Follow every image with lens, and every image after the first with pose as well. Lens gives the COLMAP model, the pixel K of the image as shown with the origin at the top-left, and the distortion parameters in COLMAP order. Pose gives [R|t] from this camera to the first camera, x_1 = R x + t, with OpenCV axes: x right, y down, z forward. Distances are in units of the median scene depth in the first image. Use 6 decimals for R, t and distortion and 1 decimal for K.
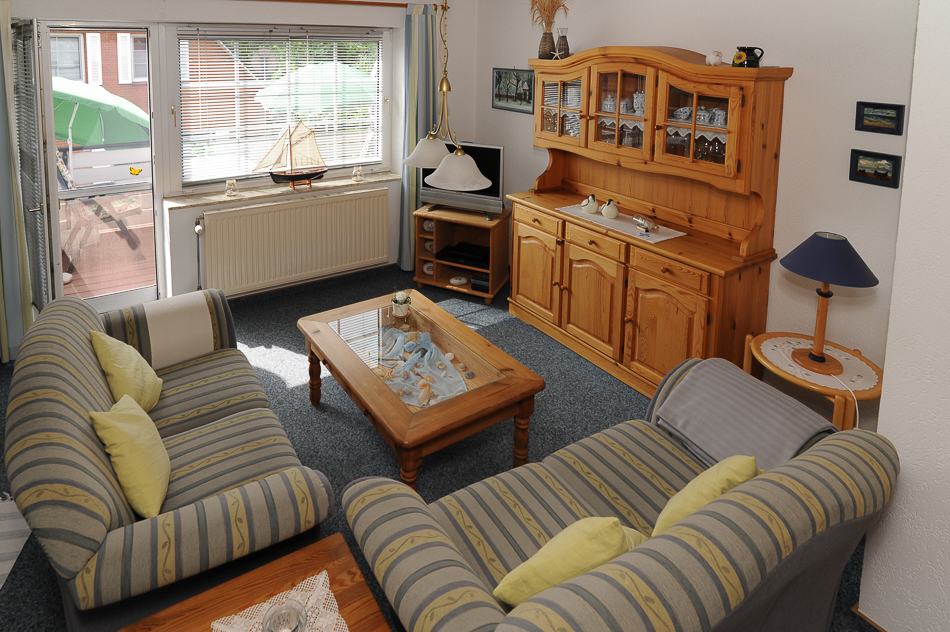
lens RADIAL K [[555.4, 0, 397.1], [0, 555.4, 105.7], [0, 0, 1]] dist [-0.003531, -0.000062]
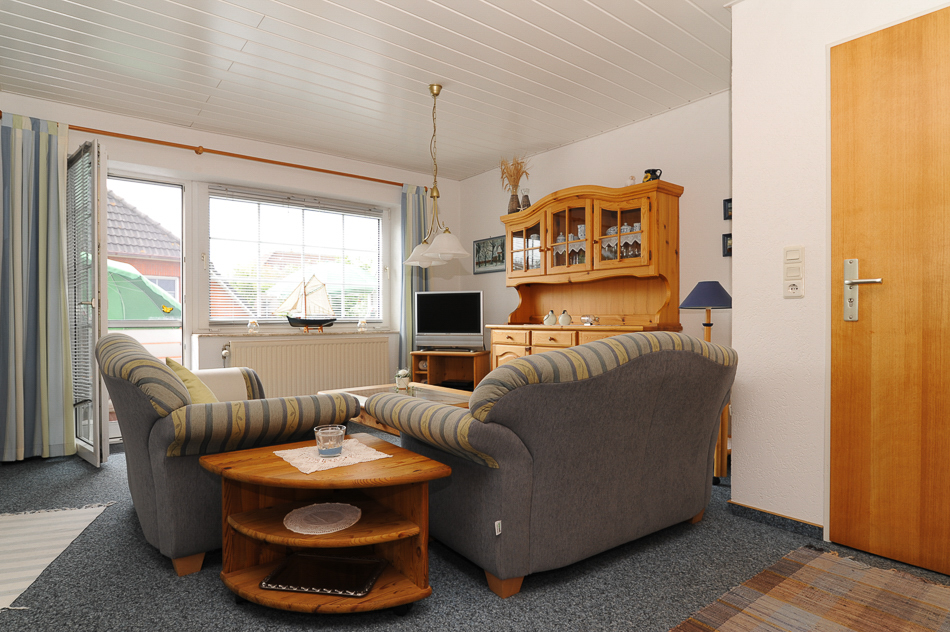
lens RADIAL K [[514.0, 0, 457.9], [0, 514.0, 328.5], [0, 0, 1]] dist [-0.005403, -0.001956]
pose [[0.991460, -0.019149, 0.129001, -0.016281], [0.030284, 0.995928, -0.084918, 0.329664], [-0.126850, 0.088099, 0.988002, -0.147564]]
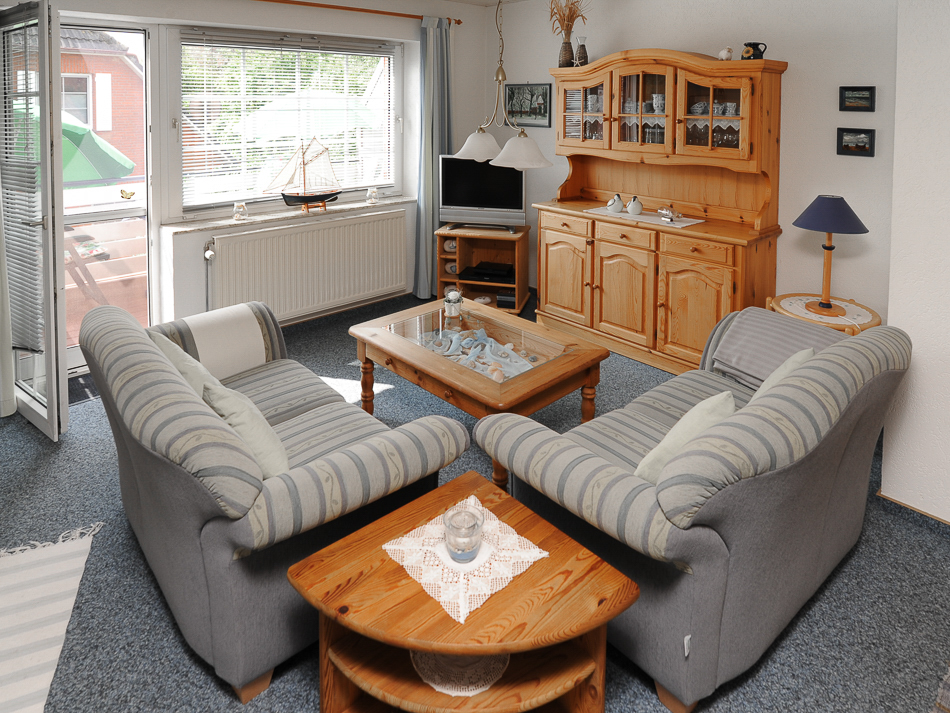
lens RADIAL K [[608.0, 0, 482.5], [0, 608.0, 130.3], [0, 0, 1]] dist [-0.015621, 0.006241]
pose [[0.974535, -0.020067, 0.223337, -0.168441], [0.032154, 0.998201, -0.050614, 0.101337], [-0.221920, 0.056506, 0.973426, -0.073056]]
